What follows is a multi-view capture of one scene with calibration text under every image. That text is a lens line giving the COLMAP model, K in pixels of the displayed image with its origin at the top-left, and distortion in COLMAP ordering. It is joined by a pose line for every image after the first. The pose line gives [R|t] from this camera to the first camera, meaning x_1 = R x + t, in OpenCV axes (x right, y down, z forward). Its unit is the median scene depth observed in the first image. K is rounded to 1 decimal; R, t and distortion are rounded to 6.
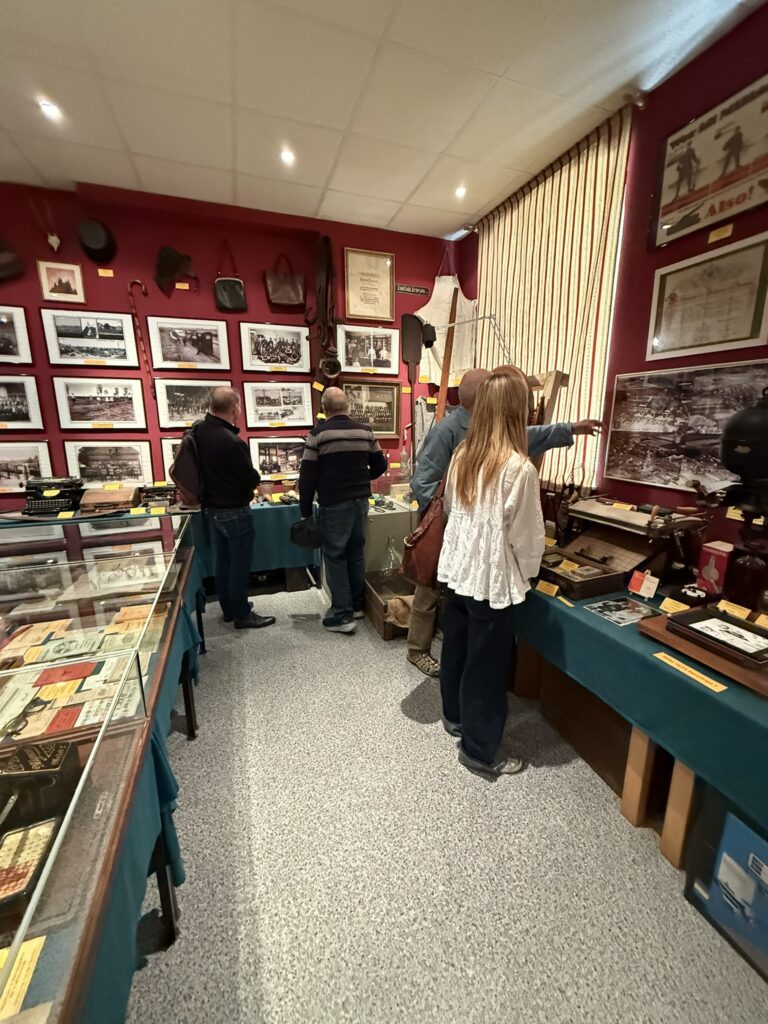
lens RADIAL K [[410.3, 0, 381.7], [0, 410.3, 507.8], [0, 0, 1]] dist [0.002400, -0.000567]
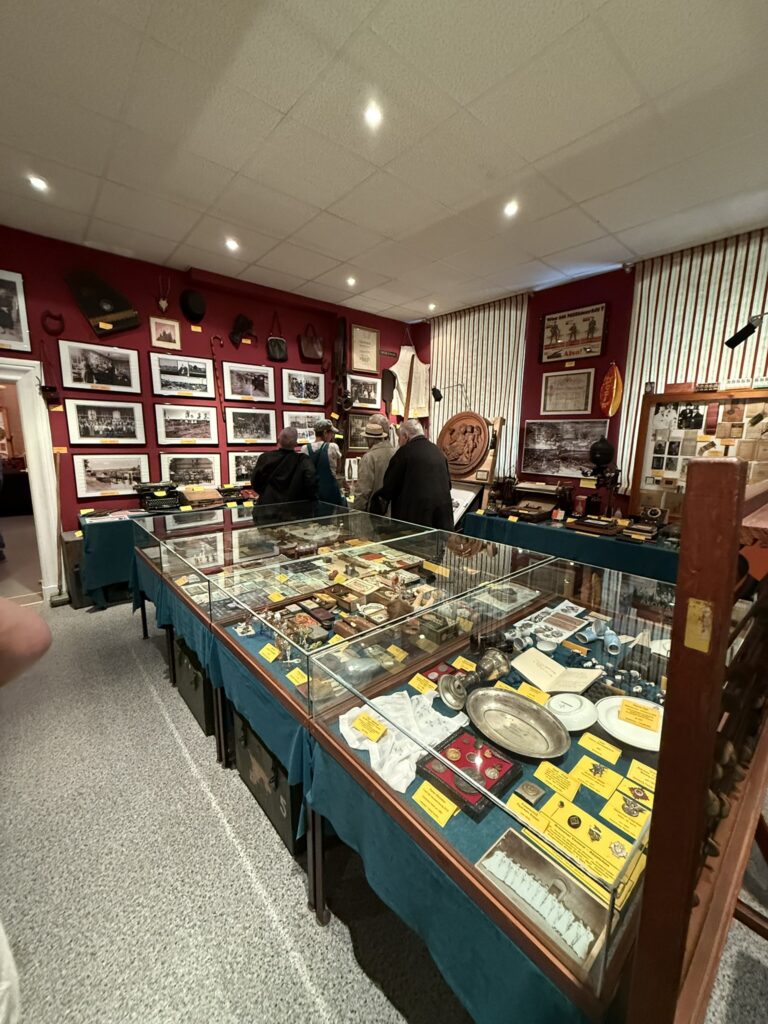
lens RADIAL K [[410.3, 0, 387.3], [0, 410.3, 507.6], [0, 0, 1]] dist [0.002400, -0.000567]
pose [[0.930324, -0.047028, 0.363712, -0.588625], [0.060168, 0.997878, -0.024876, 0.078851], [-0.361770, 0.045027, 0.931179, -0.433413]]
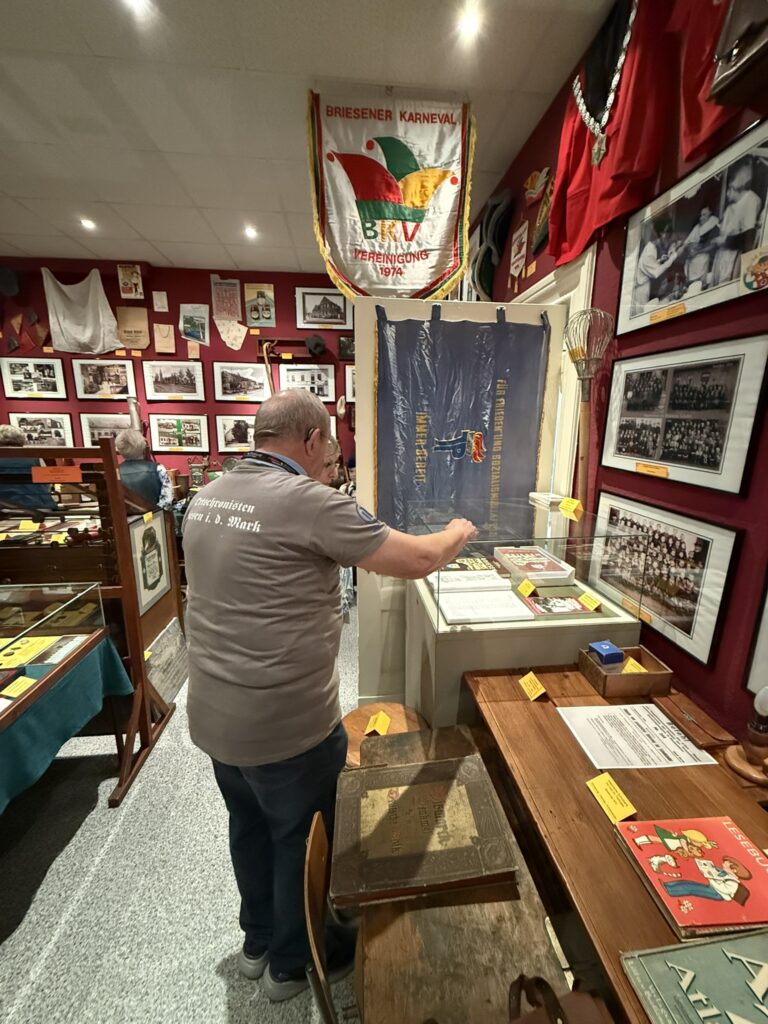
lens RADIAL K [[410.3, 0, 383.1], [0, 410.3, 508.3], [0, 0, 1]] dist [0.002400, -0.000567]
pose [[-0.967229, -0.055709, 0.247719, -2.451574], [0.052285, 0.911023, 0.409026, -0.574043], [-0.248465, 0.408574, -0.878255, 2.250876]]
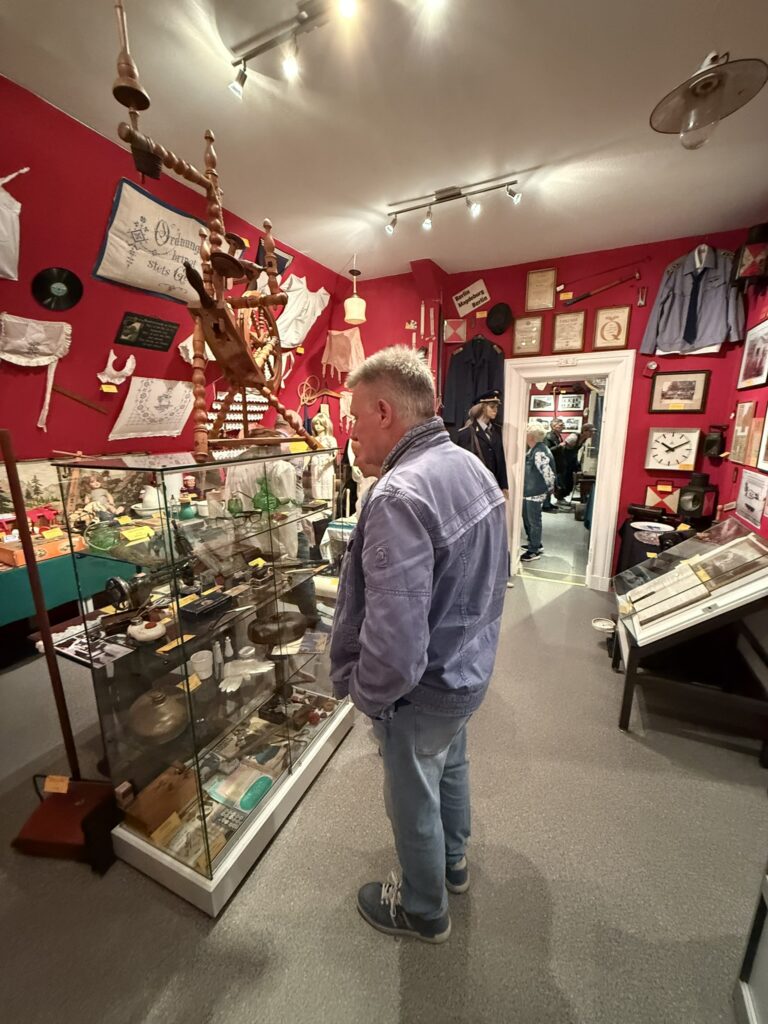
lens RADIAL K [[410.3, 0, 385.0], [0, 410.3, 511.0], [0, 0, 1]] dist [0.002400, -0.000567]
pose [[-0.709819, -0.147320, 0.688806, -3.262714], [0.155246, 0.921118, 0.356988, -1.069394], [-0.687063, 0.360331, -0.630956, 4.604777]]
